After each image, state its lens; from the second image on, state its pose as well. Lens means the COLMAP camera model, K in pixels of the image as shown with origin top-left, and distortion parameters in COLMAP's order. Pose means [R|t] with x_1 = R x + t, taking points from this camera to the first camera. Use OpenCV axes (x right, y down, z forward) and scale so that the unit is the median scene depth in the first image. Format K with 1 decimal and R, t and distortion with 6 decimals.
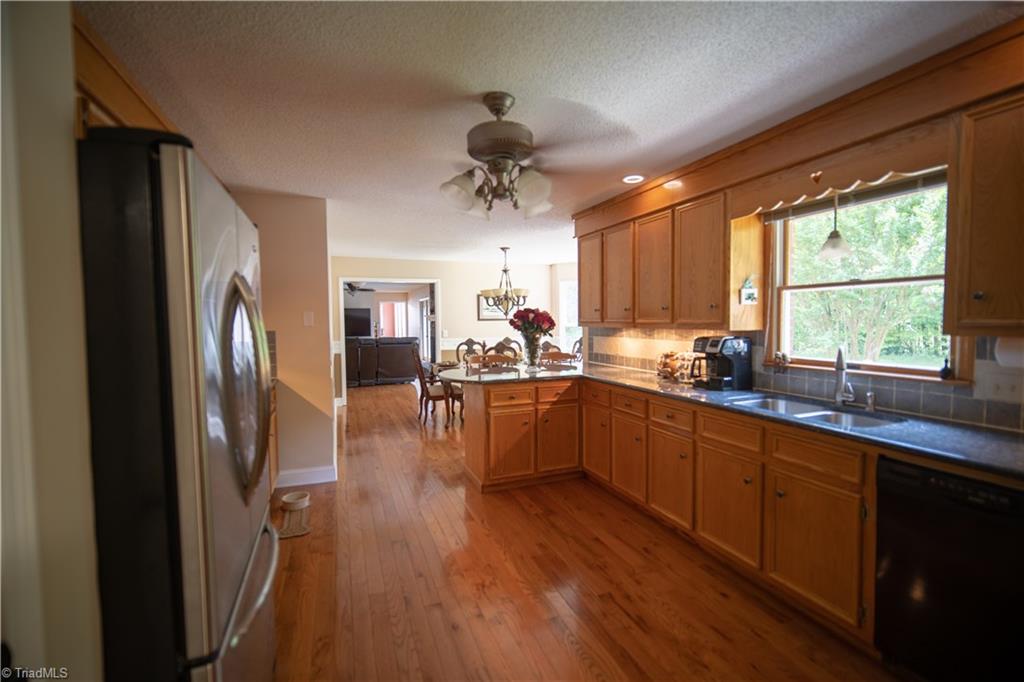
lens RADIAL K [[442.6, 0, 512.6], [0, 442.6, 340.9], [0, 0, 1]] dist [-0.001619, -0.000103]
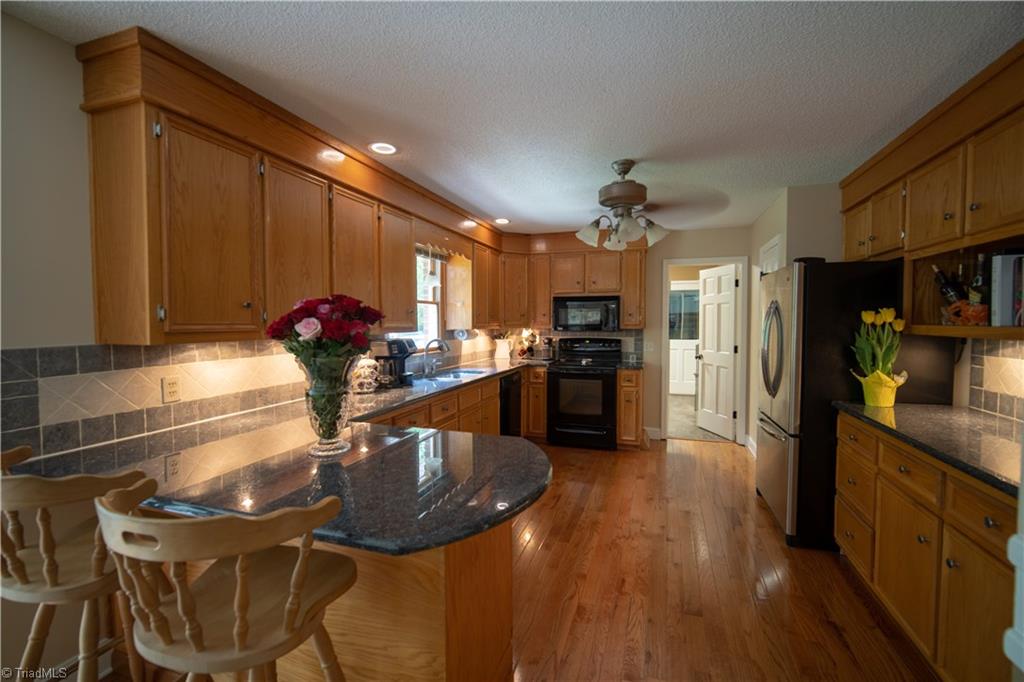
lens RADIAL K [[442.6, 0, 512.5], [0, 442.6, 339.3], [0, 0, 1]] dist [-0.001619, -0.000103]
pose [[-0.761858, -0.014696, 0.647577, -0.341227], [0.036886, 0.997136, 0.066025, -0.053508], [-0.646693, 0.074189, -0.759134, 1.170890]]
